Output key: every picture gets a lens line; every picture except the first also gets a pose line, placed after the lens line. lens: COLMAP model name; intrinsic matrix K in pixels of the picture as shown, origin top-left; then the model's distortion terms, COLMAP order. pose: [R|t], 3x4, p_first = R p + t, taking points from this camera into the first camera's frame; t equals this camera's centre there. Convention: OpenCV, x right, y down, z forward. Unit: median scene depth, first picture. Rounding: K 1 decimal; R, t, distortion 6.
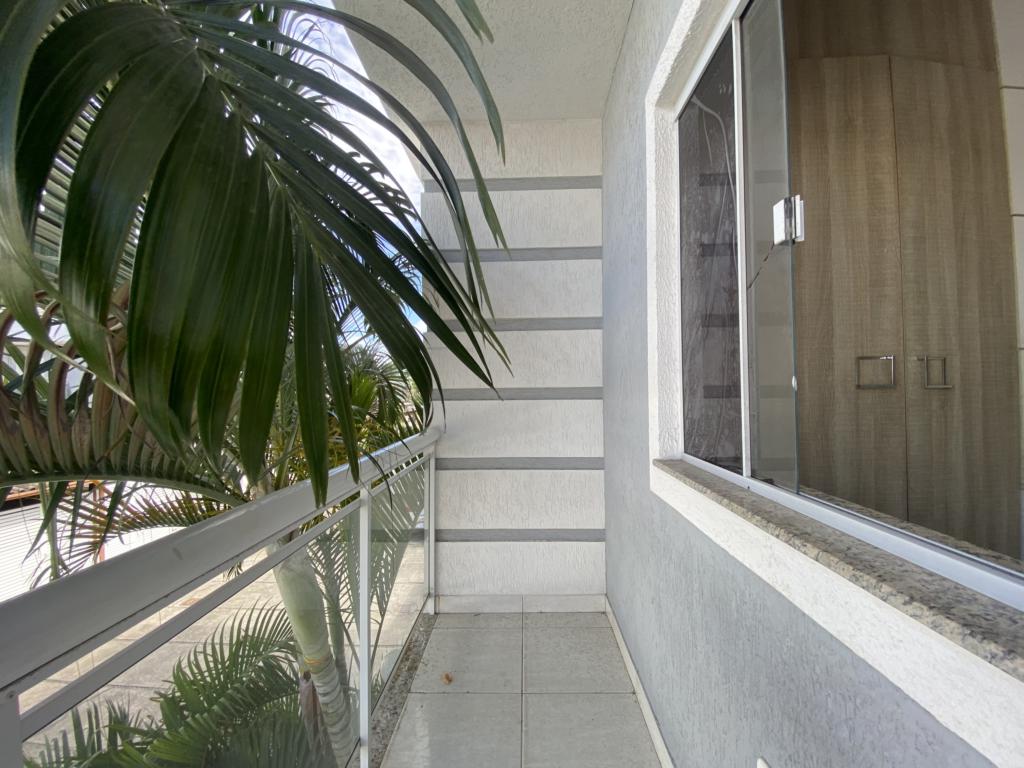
lens RADIAL K [[419.0, 0, 512.0], [0, 419.0, 384.0], [0, 0, 1]] dist [0.020090, -0.017745]
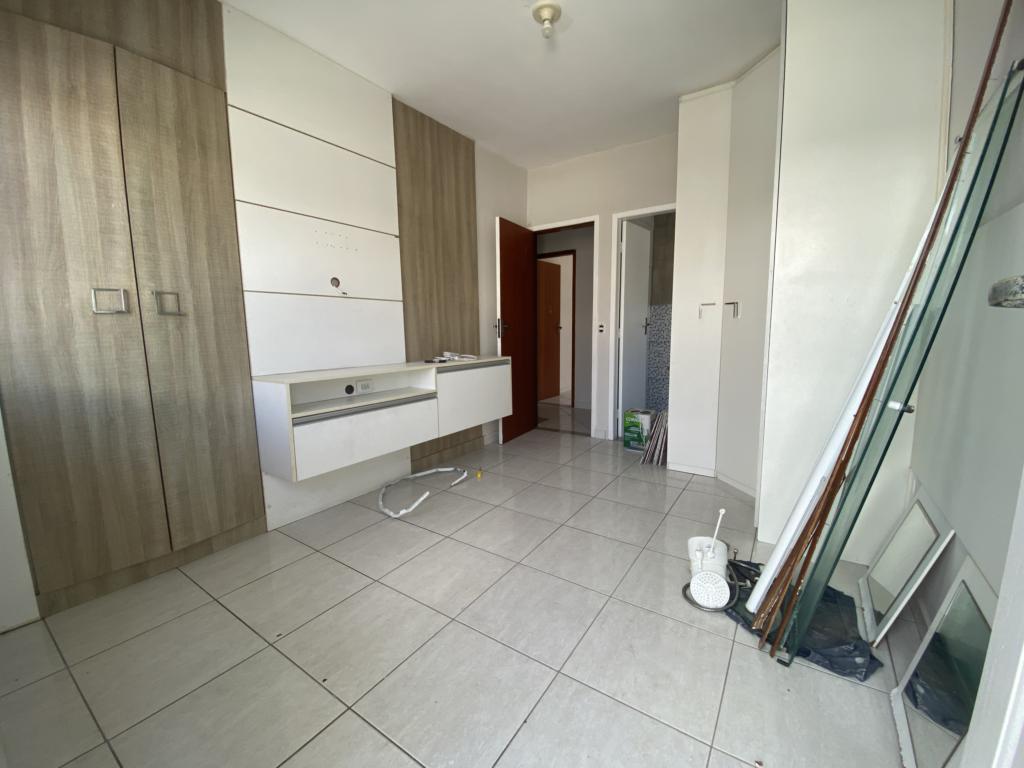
lens RADIAL K [[419.0, 0, 512.0], [0, 419.0, 384.0], [0, 0, 1]] dist [0.020090, -0.017745]
pose [[0.597483, -0.105203, 0.794950, 0.535473], [0.000327, 0.991388, 0.130954, 0.055553], [-0.801881, -0.077983, 0.592372, -0.776874]]
